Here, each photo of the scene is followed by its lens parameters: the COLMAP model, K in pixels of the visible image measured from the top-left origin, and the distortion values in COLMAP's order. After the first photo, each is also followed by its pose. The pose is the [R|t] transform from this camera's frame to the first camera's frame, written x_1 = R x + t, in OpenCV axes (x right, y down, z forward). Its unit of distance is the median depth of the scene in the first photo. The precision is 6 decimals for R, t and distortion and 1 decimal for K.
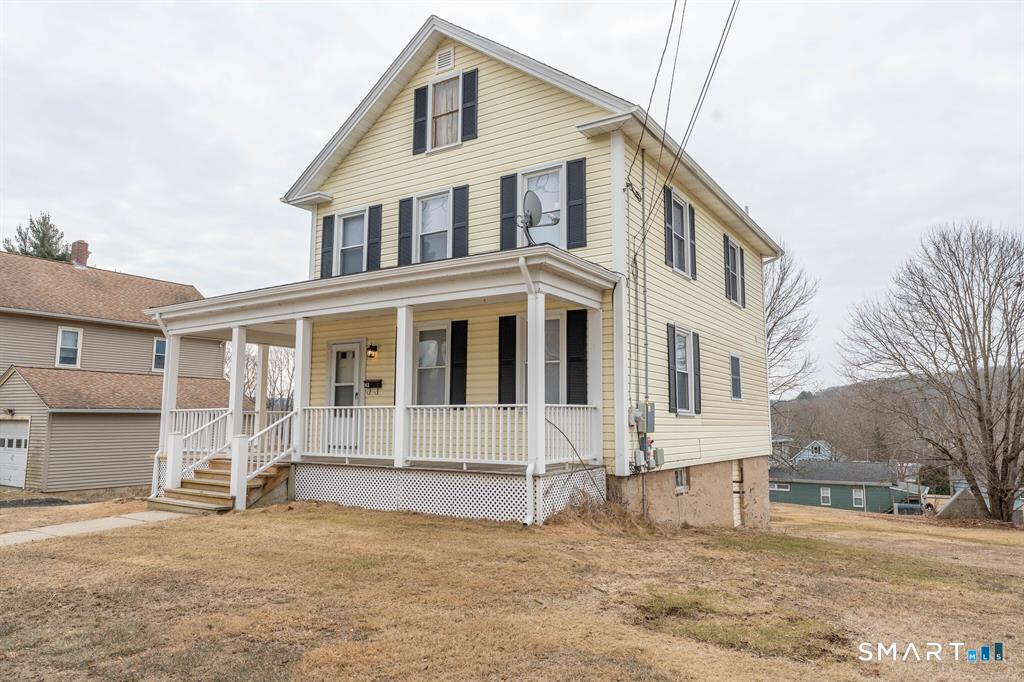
lens RADIAL K [[692.2, 0, 512.0], [0, 692.2, 341.0], [0, 0, 1]] dist [0.002922, 0.001034]
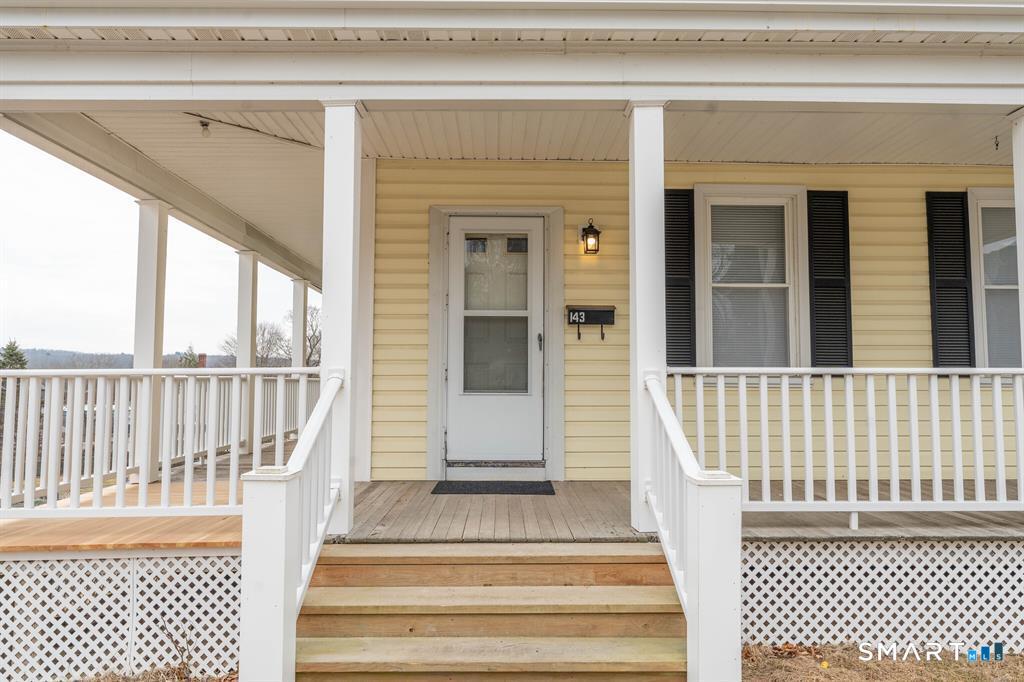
lens RADIAL K [[692.2, 0, 512.0], [0, 692.2, 341.0], [0, 0, 1]] dist [0.002922, 0.001034]
pose [[0.826784, 0.031269, 0.561650, -0.482938], [-0.064071, 0.997191, 0.038799, 0.064358], [-0.558859, -0.068064, 0.826465, 0.671597]]
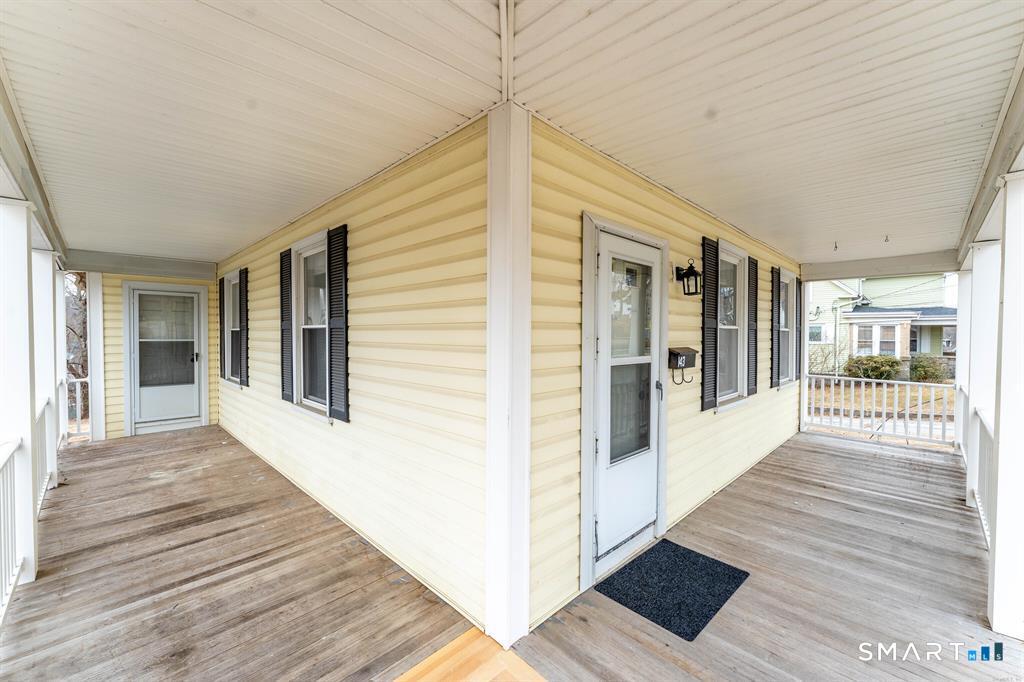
lens RADIAL K [[413.7, 0, 512.0], [0, 413.7, 341.0], [0, 0, 1]] dist [-0.007701, -0.000182]
pose [[0.205598, -0.023294, 0.978359, -0.469654], [-0.117290, 0.991924, 0.048265, 0.051798], [-0.971583, -0.124675, 0.201205, 1.051534]]
